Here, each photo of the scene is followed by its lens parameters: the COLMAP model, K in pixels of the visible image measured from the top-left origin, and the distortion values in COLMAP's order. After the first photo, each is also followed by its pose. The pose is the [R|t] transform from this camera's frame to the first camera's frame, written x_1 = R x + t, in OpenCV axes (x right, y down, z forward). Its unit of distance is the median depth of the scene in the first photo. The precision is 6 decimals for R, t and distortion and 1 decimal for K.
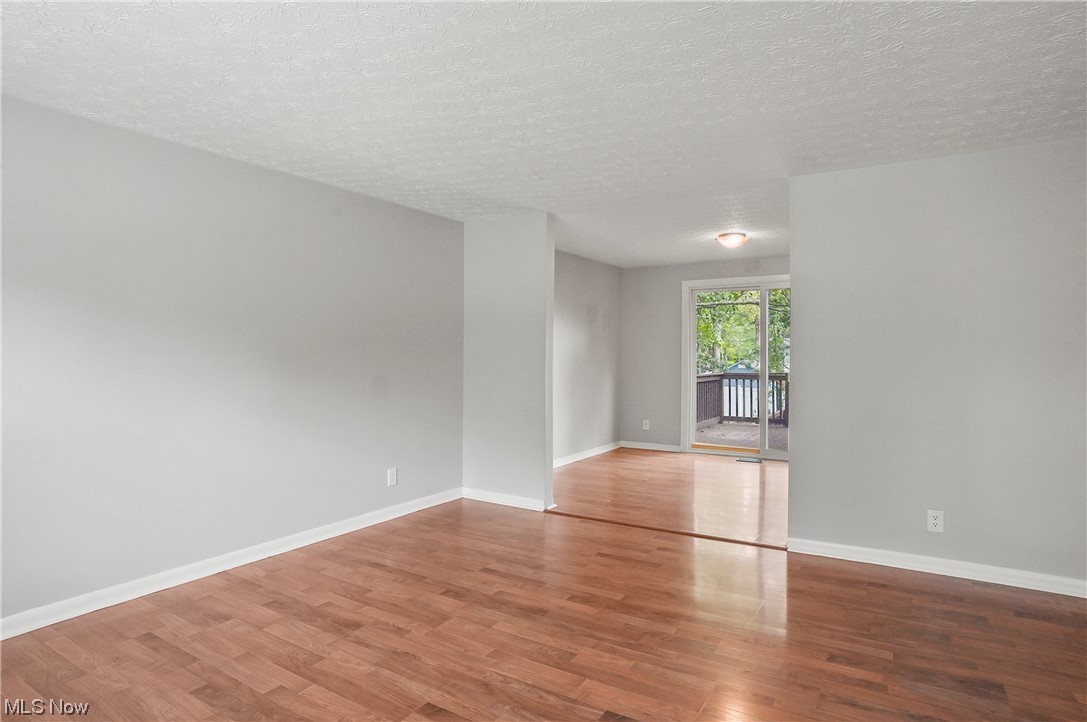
lens RADIAL K [[592.4, 0, 539.1], [0, 592.4, 361.8], [0, 0, 1]] dist [-0.005881, -0.000371]
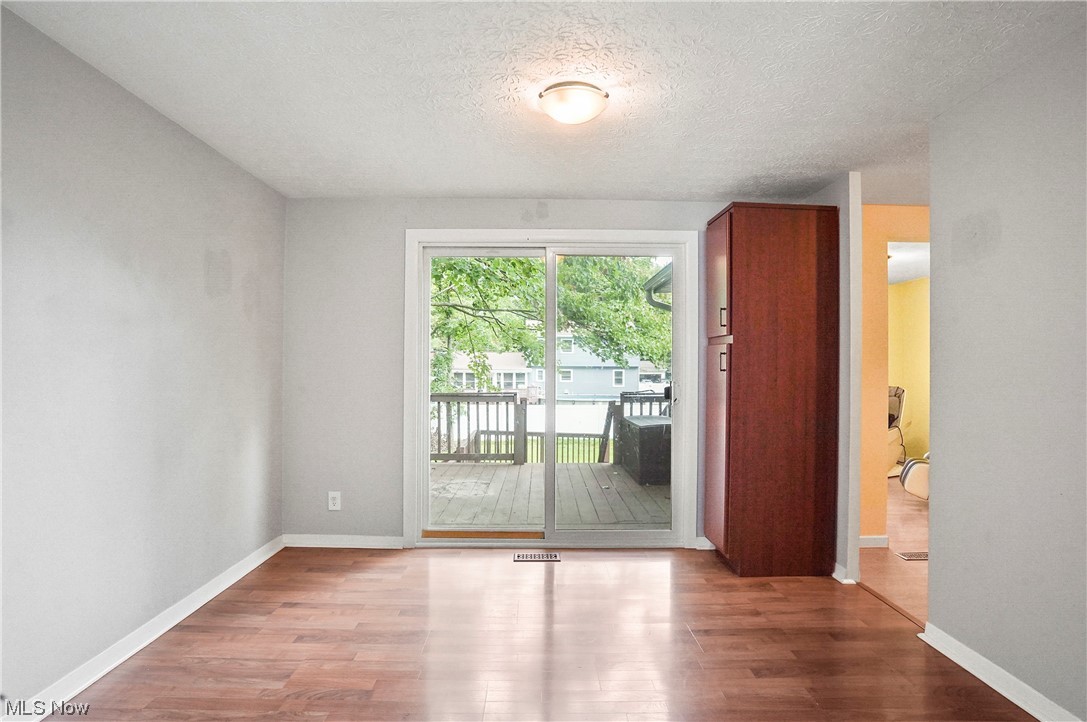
lens RADIAL K [[592.4, 0, 534.9], [0, 592.4, 365.3], [0, 0, 1]] dist [-0.005881, -0.000371]
pose [[0.849336, 0.005894, 0.527819, 0.055224], [-0.003945, 0.999981, -0.004818, -0.009998], [-0.527838, 0.002010, 0.849343, 0.466207]]
